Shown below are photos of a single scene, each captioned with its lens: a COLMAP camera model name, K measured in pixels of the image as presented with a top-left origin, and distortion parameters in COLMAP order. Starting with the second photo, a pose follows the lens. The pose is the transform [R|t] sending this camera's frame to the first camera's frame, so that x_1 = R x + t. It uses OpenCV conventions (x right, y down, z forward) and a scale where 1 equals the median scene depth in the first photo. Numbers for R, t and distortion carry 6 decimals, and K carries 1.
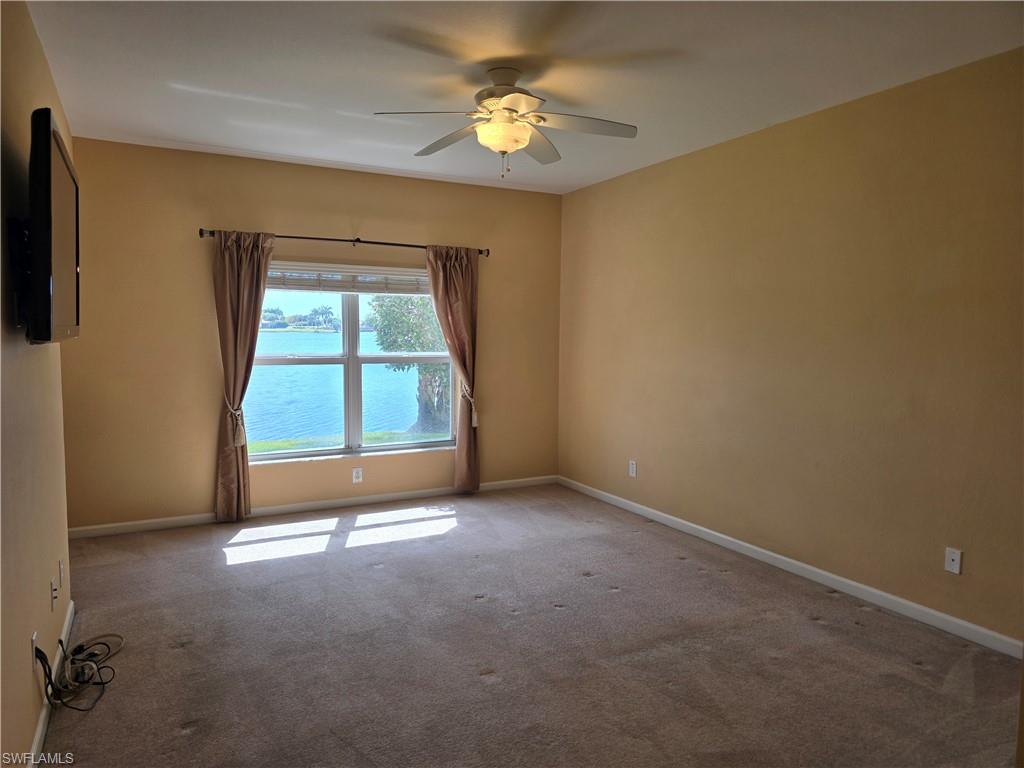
lens RADIAL K [[687.7, 0, 511.3], [0, 687.7, 374.2], [0, 0, 1]] dist [0.018952, -0.001567]
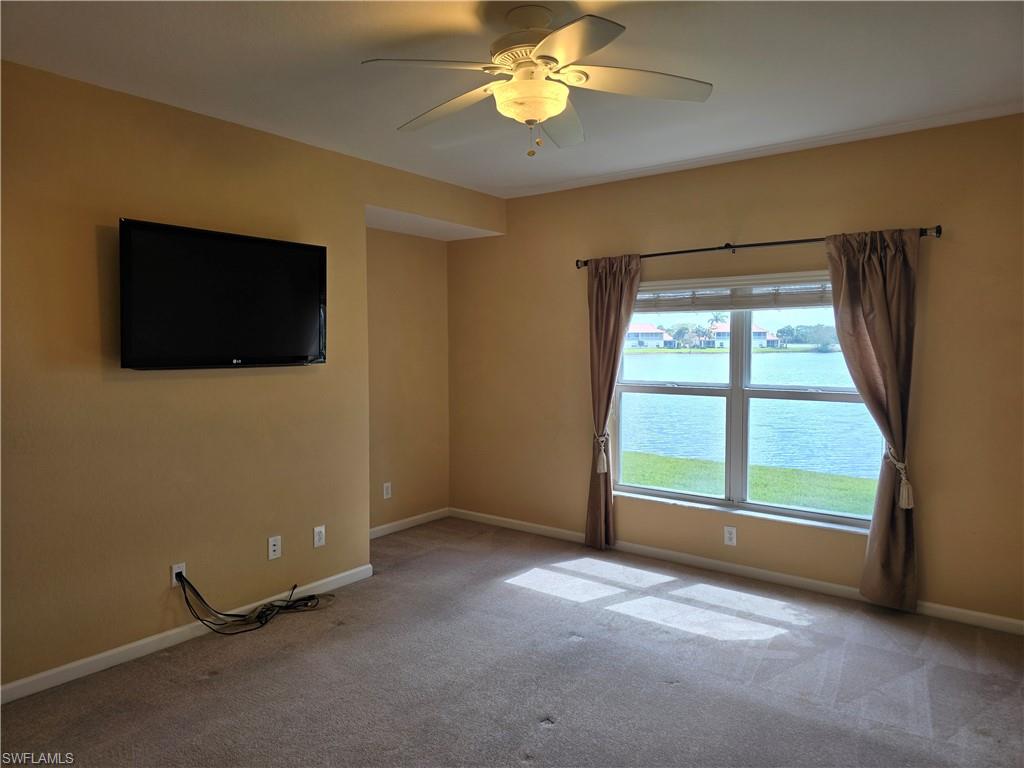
lens RADIAL K [[689.9, 0, 523.9], [0, 689.9, 363.8], [0, 0, 1]] dist [0.134859, -0.184052]
pose [[0.413782, 0.014155, -0.910266, 0.426628], [-0.055488, 0.998412, -0.009698, -0.033284], [0.908683, 0.054522, 0.413911, 0.439271]]
